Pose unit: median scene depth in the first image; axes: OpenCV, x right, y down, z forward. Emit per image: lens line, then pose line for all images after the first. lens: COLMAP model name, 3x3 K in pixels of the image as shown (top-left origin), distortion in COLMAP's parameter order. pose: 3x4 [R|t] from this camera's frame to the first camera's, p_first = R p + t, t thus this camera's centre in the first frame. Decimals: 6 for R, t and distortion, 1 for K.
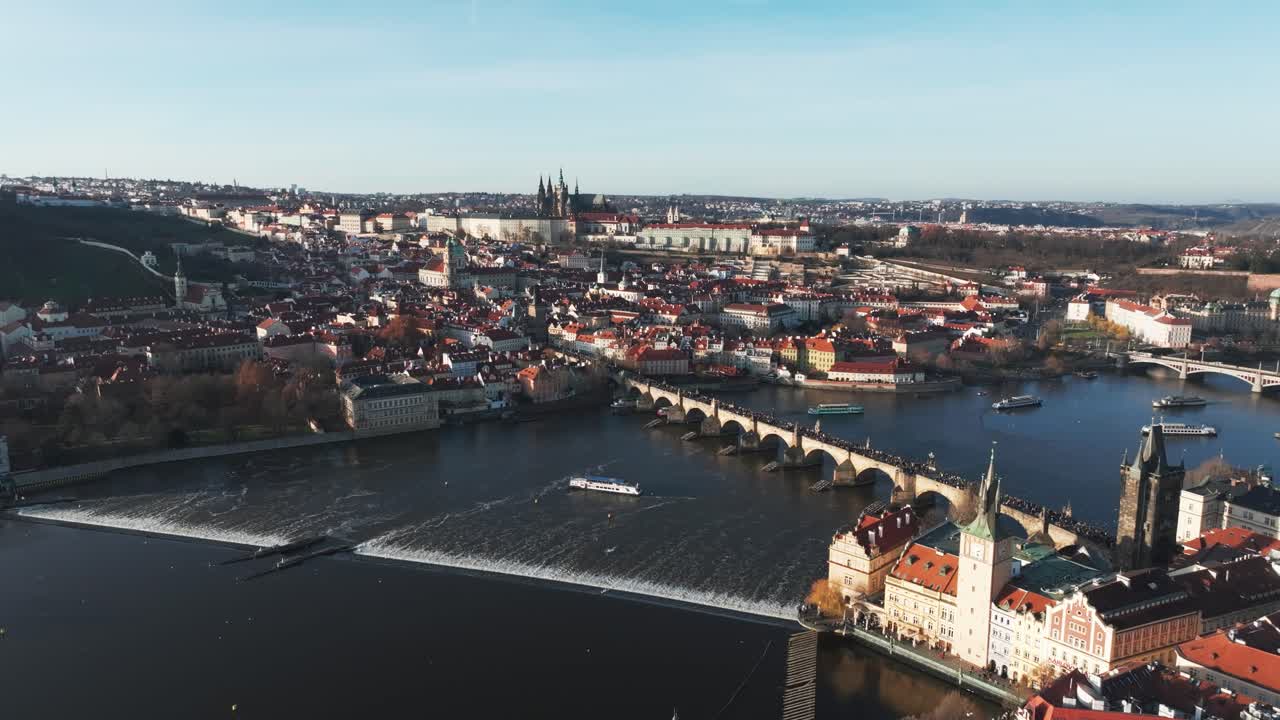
lens RADIAL K [[924.9, 0, 640.0], [0, 924.9, 360.0], [0, 0, 1]] dist [0.007294, 0.001474]
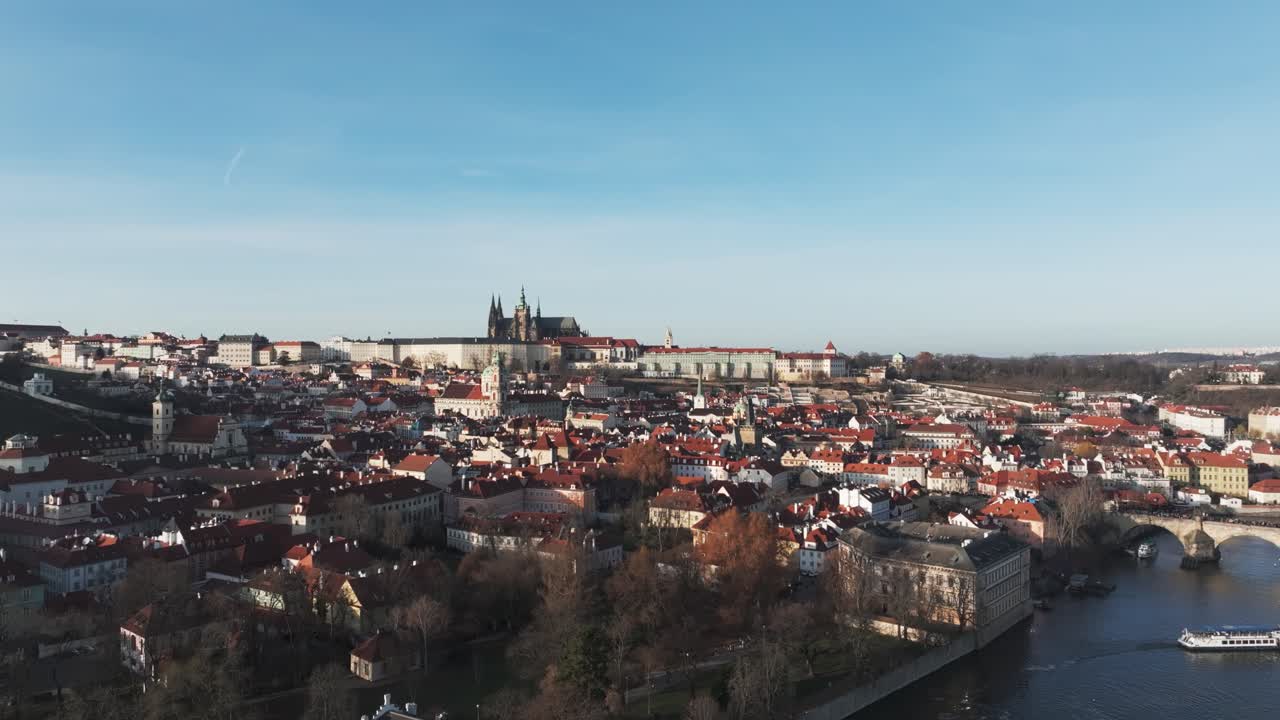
lens RADIAL K [[924.9, 0, 640.0], [0, 924.9, 360.0], [0, 0, 1]] dist [0.007294, 0.001474]
pose [[0.955603, -0.005109, 0.294613, -0.258816], [0.055859, 0.984860, -0.164104, 0.000998], [-0.289314, 0.173275, 0.941421, 0.223169]]
